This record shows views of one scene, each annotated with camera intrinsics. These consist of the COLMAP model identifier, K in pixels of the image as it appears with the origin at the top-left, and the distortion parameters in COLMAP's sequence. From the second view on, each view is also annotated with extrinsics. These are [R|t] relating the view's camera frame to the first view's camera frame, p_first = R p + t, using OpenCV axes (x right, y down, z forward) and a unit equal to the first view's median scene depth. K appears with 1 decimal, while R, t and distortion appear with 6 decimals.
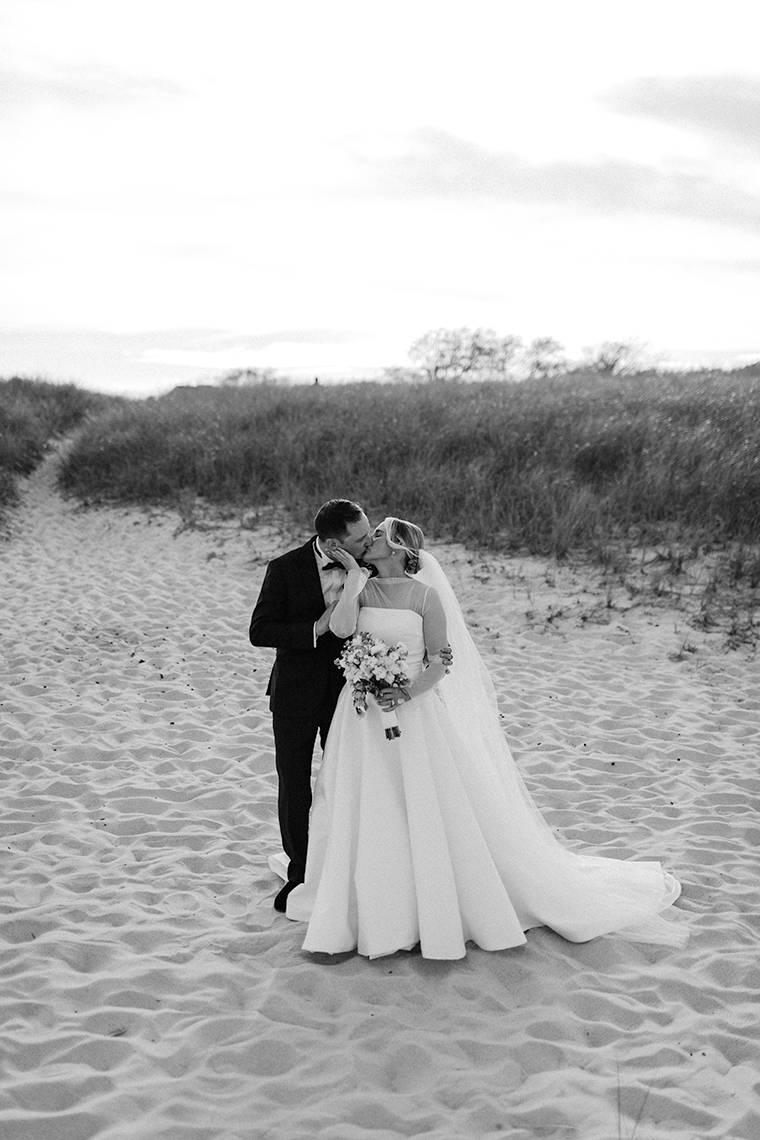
lens RADIAL K [[1094.4, 0, 380.0], [0, 1094.4, 570.0], [0, 0, 1]] dist [0.004222, 0.002669]
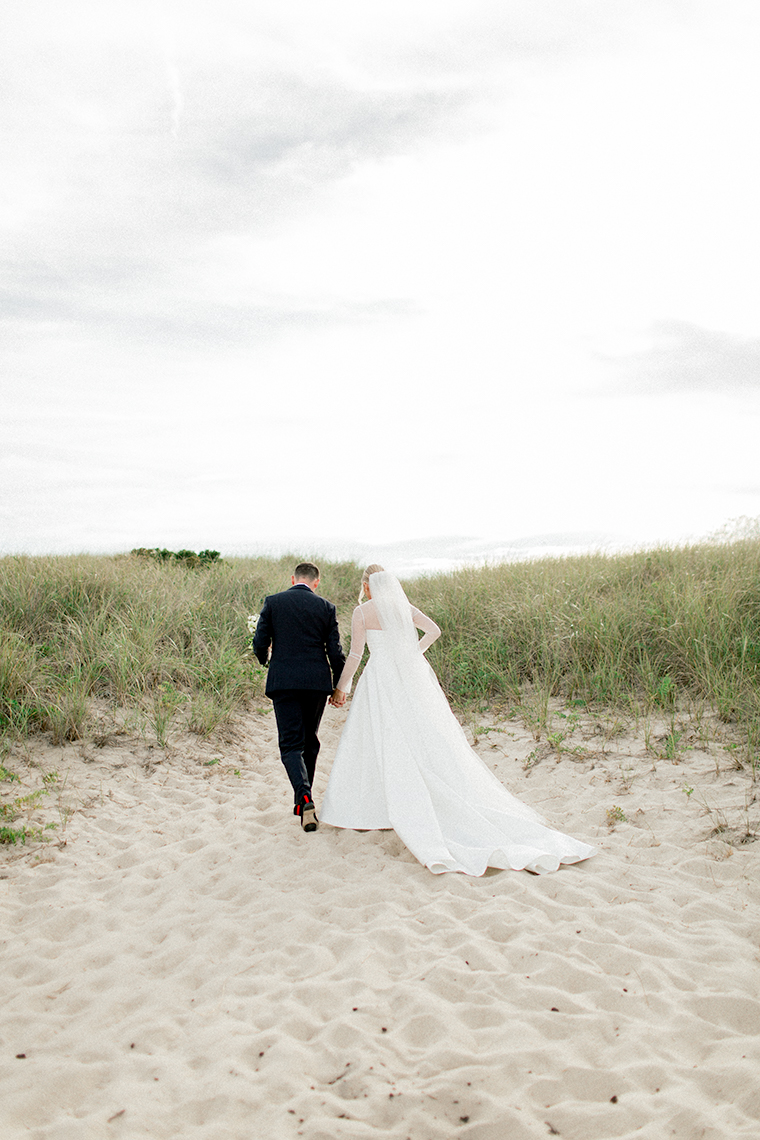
lens RADIAL K [[1094.4, 0, 380.0], [0, 1094.4, 570.0], [0, 0, 1]] dist [0.004222, 0.002669]
pose [[0.969196, -0.031655, -0.244248, -0.129680], [-0.014054, 0.982982, -0.183166, -0.029629], [0.245889, 0.180956, 0.952257, 0.473091]]
